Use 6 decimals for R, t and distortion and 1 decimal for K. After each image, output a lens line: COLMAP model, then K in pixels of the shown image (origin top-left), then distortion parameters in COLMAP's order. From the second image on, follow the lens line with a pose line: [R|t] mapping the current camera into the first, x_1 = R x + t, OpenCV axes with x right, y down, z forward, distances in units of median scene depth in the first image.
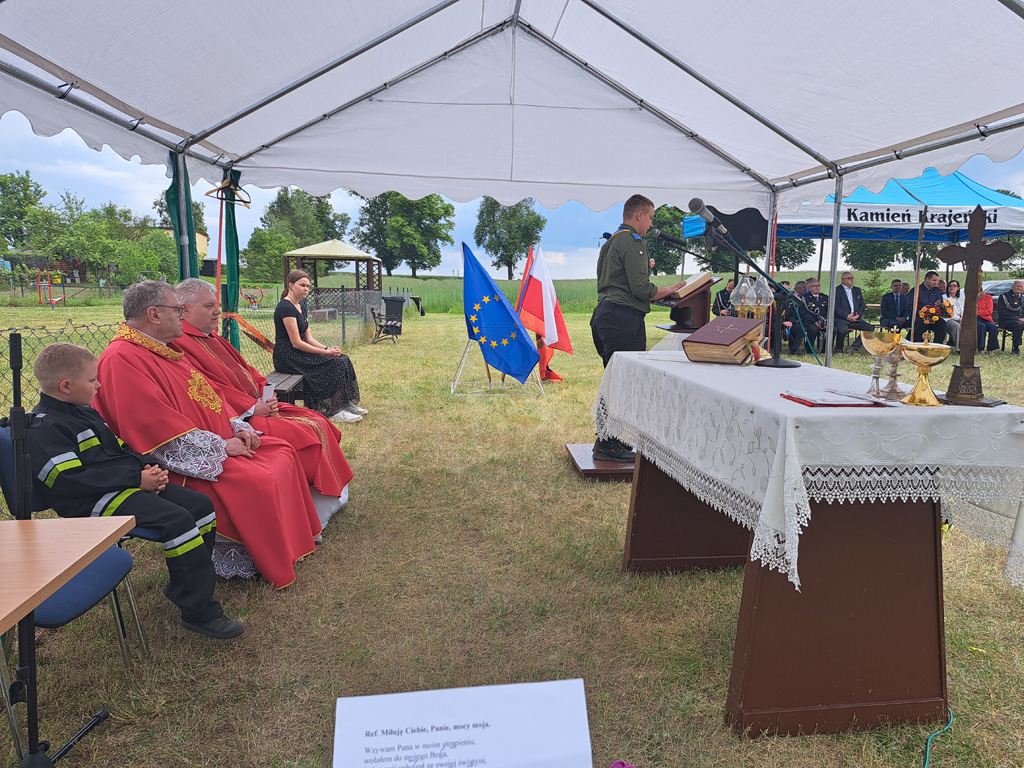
lens RADIAL K [[729.5, 0, 531.2], [0, 729.5, 383.3], [0, 0, 1]] dist [0.065168, -0.060137]
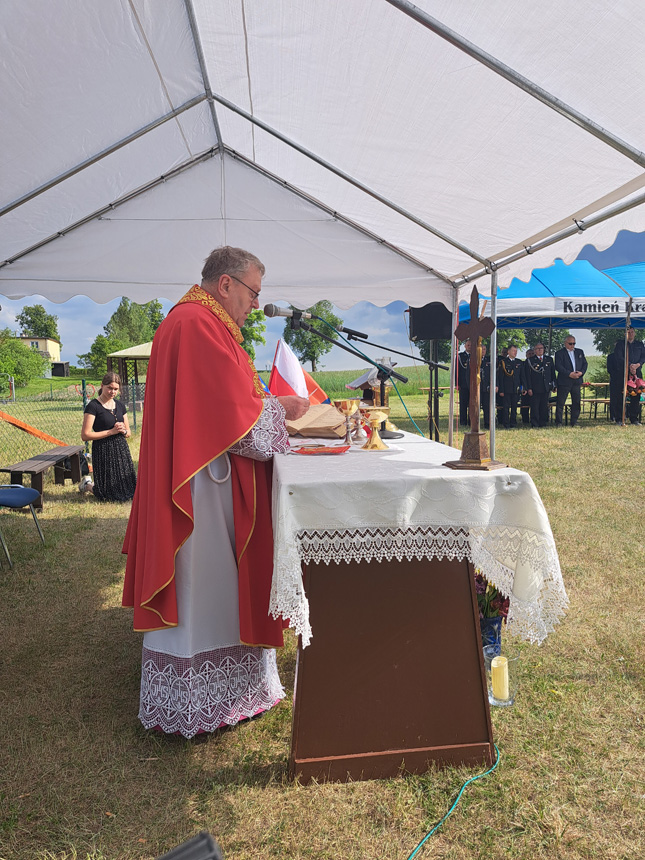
lens RADIAL K [[618.5, 0, 329.1], [0, 618.5, 440.0], [0, 0, 1]] dist [0.071316, -0.068107]
pose [[0.999441, -0.026312, -0.020608, 0.155576], [0.025653, 0.999171, -0.031607, 0.003991], [0.021423, 0.031061, 0.999288, 0.032372]]
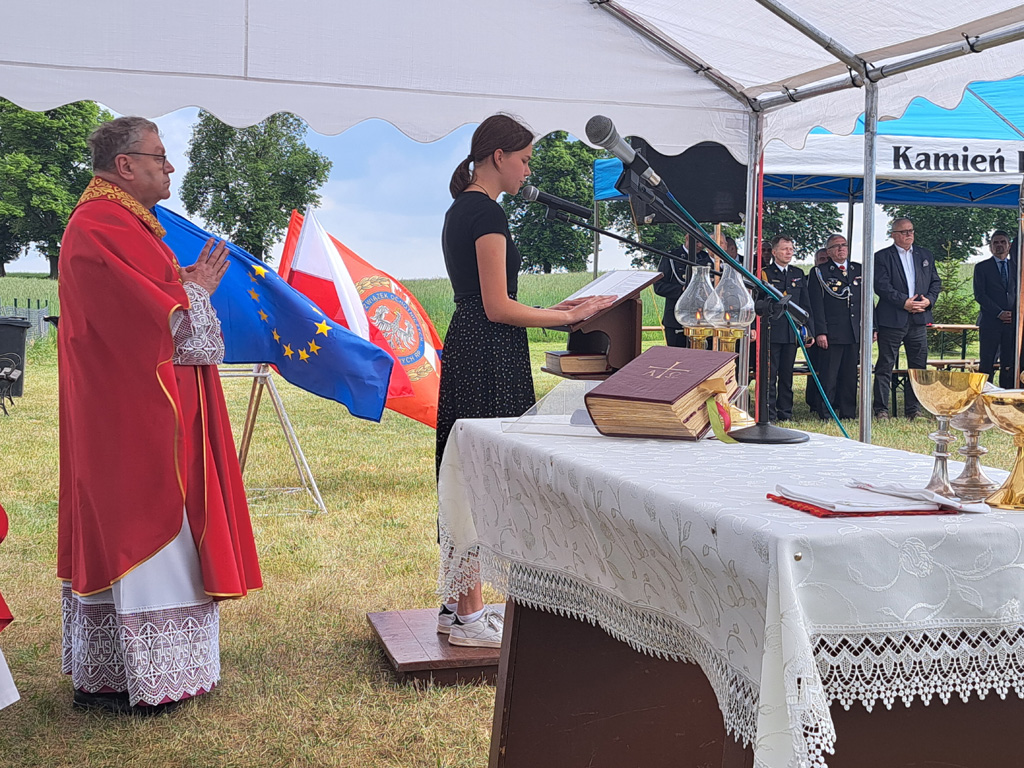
lens RADIAL K [[1442.5, 0, 538.0], [0, 1442.5, 410.5], [0, 0, 1]] dist [0.254609, -0.853947]
pose [[0.987425, -0.019208, 0.156916, 0.009723], [0.027439, 0.998349, -0.050454, 0.001128], [-0.155688, 0.054125, 0.986322, 0.009249]]
